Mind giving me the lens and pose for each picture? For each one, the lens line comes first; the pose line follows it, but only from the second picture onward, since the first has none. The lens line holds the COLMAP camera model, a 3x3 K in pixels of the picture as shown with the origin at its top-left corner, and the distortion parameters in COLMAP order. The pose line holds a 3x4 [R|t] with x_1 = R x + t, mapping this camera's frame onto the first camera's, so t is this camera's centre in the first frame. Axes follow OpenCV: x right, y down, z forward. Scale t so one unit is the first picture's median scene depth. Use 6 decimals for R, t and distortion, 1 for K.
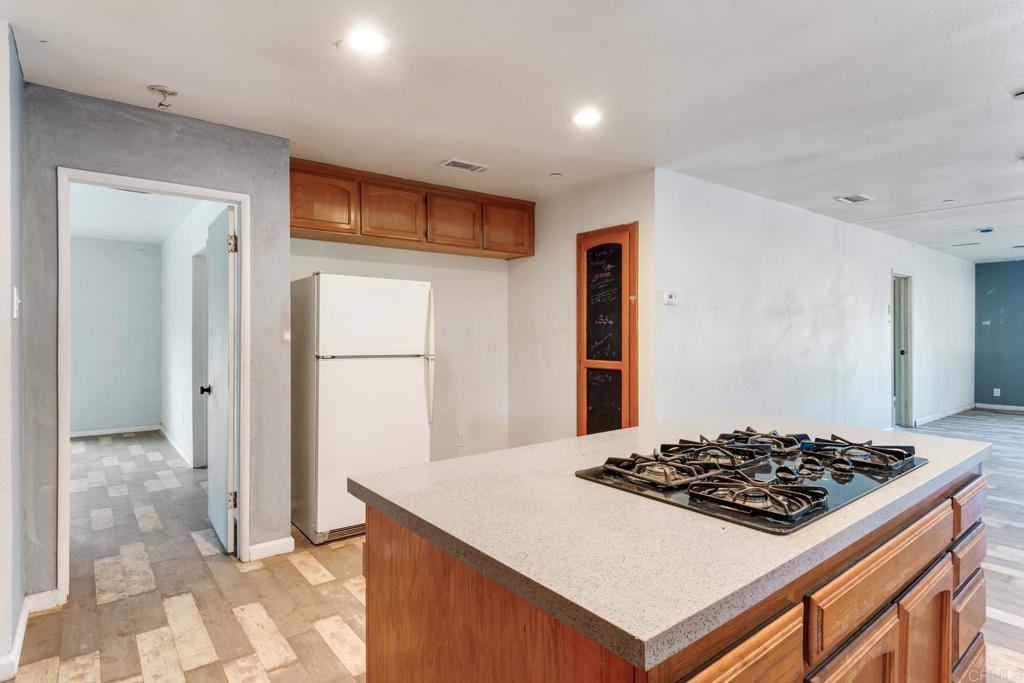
lens RADIAL K [[541.7, 0, 495.8], [0, 541.7, 335.3], [0, 0, 1]] dist [0.001841, -0.006594]
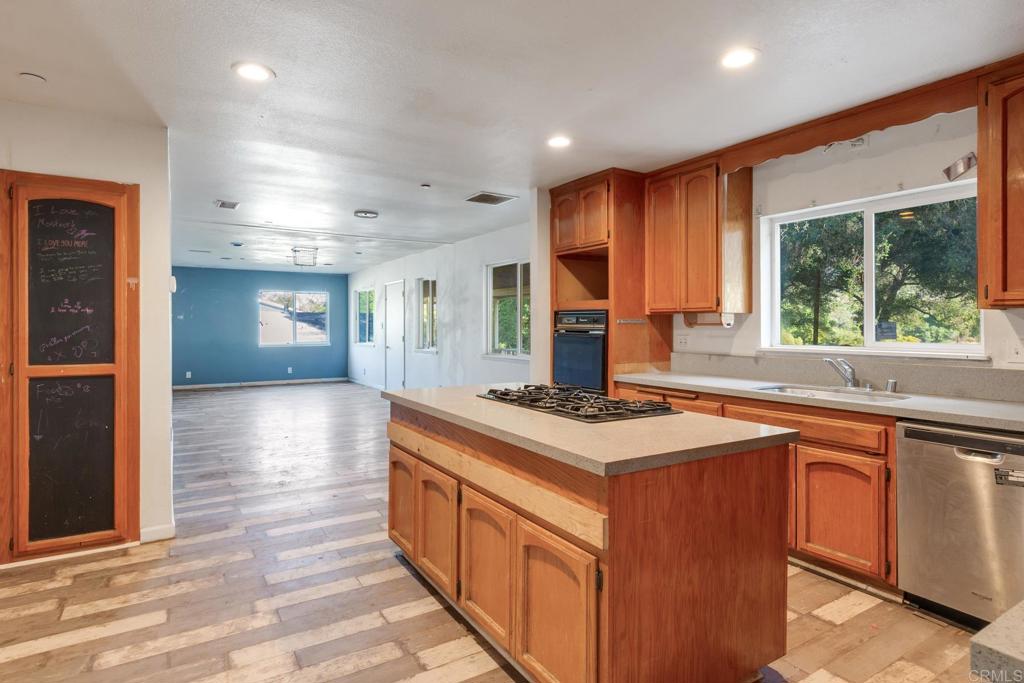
lens RADIAL K [[541.7, 0, 511.8], [0, 541.7, 330.5], [0, 0, 1]] dist [0.001841, -0.006594]
pose [[0.091968, -0.007056, 0.995737, -0.470789], [0.001630, 0.999975, 0.006935, -0.001768], [-0.995761, 0.000985, 0.091977, 0.380680]]
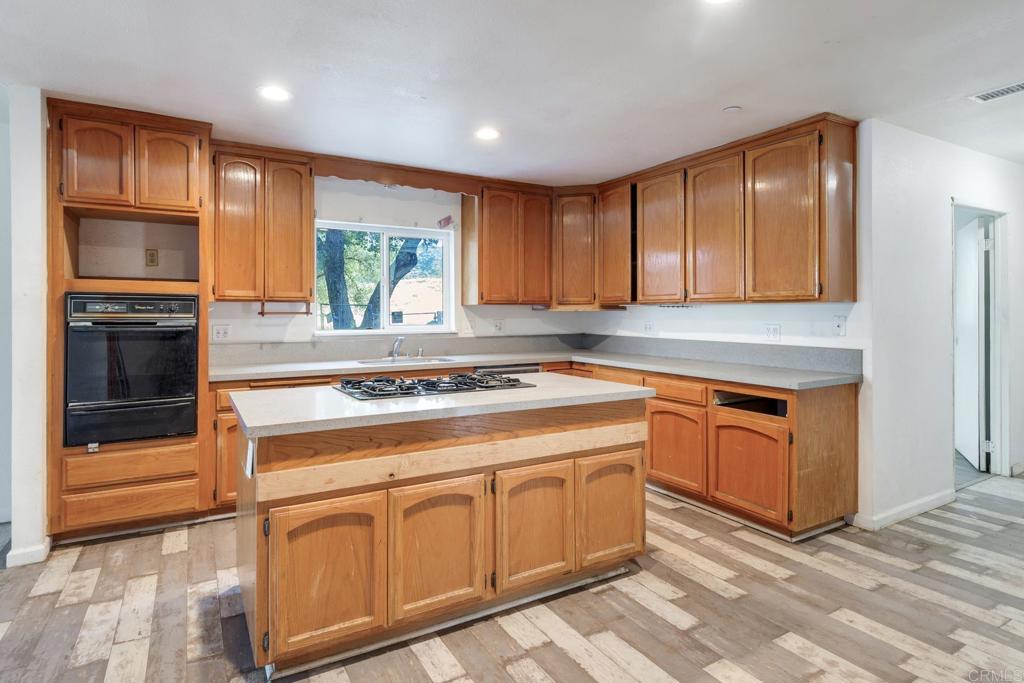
lens RADIAL K [[536.1, 0, 489.8], [0, 536.1, 312.8], [0, 0, 1]] dist [0.012342, -0.007939]
pose [[-0.988638, 0.003949, 0.150267, 0.009414], [0.004127, 0.999991, 0.000874, -0.005218], [-0.150262, 0.001484, -0.988645, 1.047339]]
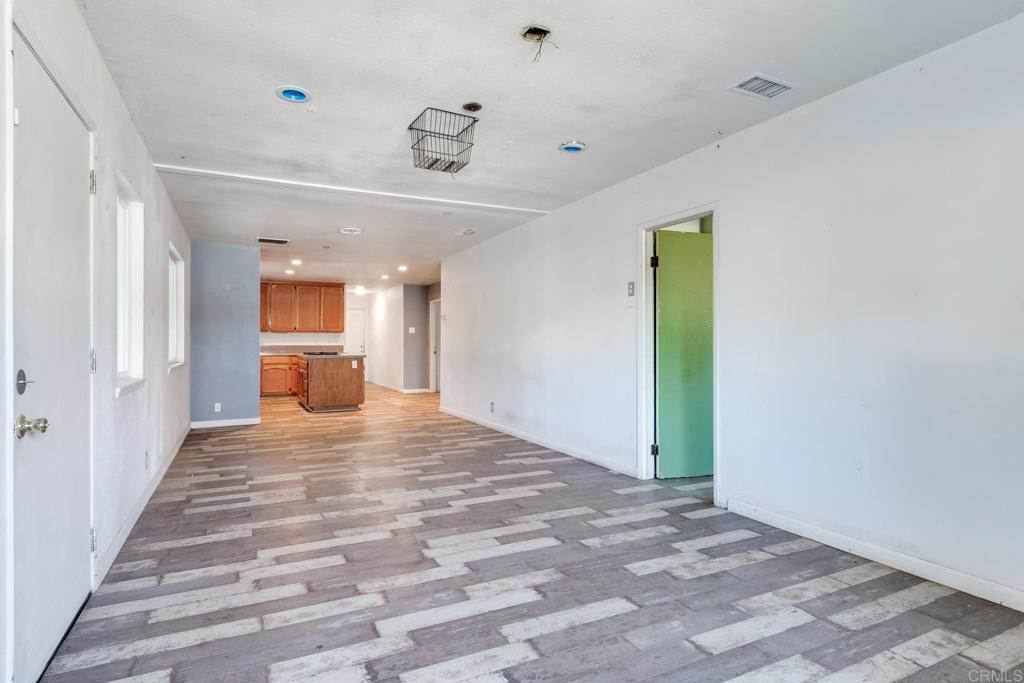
lens RADIAL K [[536.1, 0, 489.8], [0, 536.1, 338.2], [0, 0, 1]] dist [0.012342, -0.007939]
pose [[-0.223102, -0.007053, -0.974770, 2.362243], [-0.000939, 0.999975, -0.007021, 0.032917], [0.974795, -0.000652, -0.223103, 1.646820]]
